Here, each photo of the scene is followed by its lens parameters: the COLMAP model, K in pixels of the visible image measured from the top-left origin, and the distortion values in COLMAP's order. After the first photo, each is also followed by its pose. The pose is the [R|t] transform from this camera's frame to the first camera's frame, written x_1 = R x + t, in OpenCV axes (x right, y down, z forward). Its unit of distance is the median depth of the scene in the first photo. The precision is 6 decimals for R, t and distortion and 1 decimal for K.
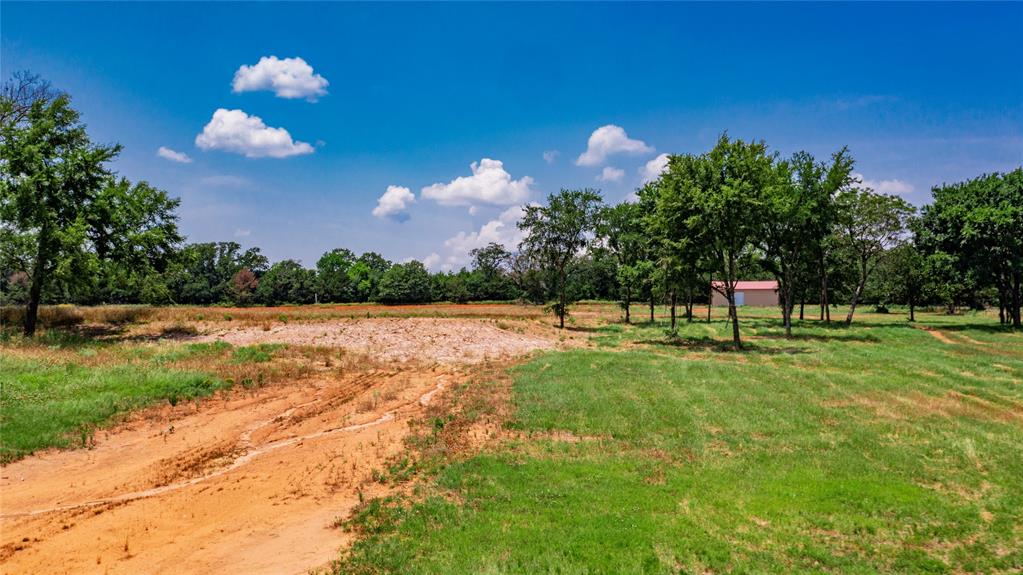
lens RADIAL K [[821.1, 0, 511.5], [0, 821.1, 287.5], [0, 0, 1]] dist [-0.006342, -0.000508]
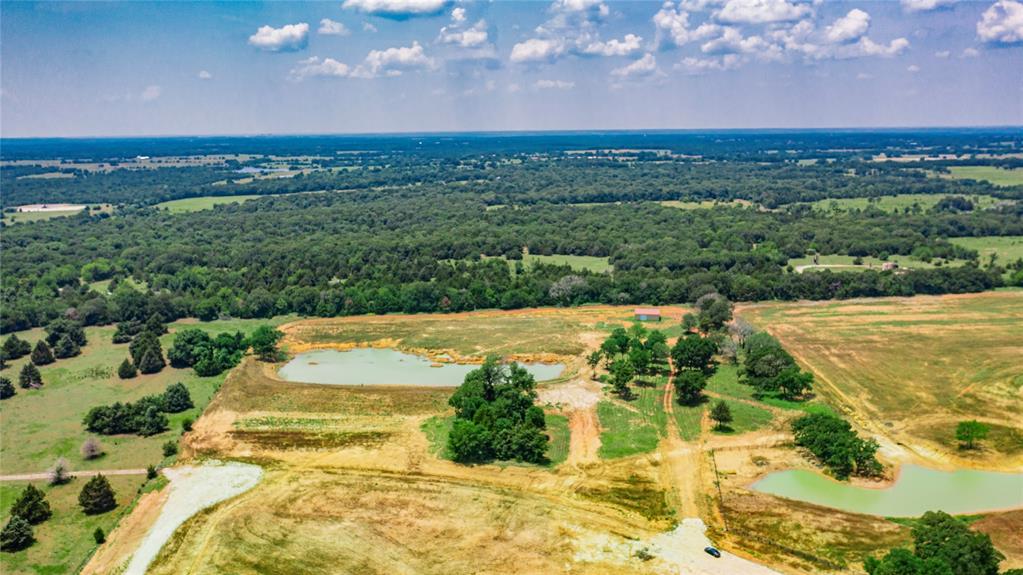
lens RADIAL K [[816.3, 0, 511.4], [0, 816.3, 305.4], [0, 0, 1]] dist [-0.005485, 0.000605]
pose [[0.998735, -0.028340, 0.041535, -0.230260], [0.016153, 0.963082, 0.268725, -0.637097], [-0.047618, -0.267714, 0.962321, -1.314838]]
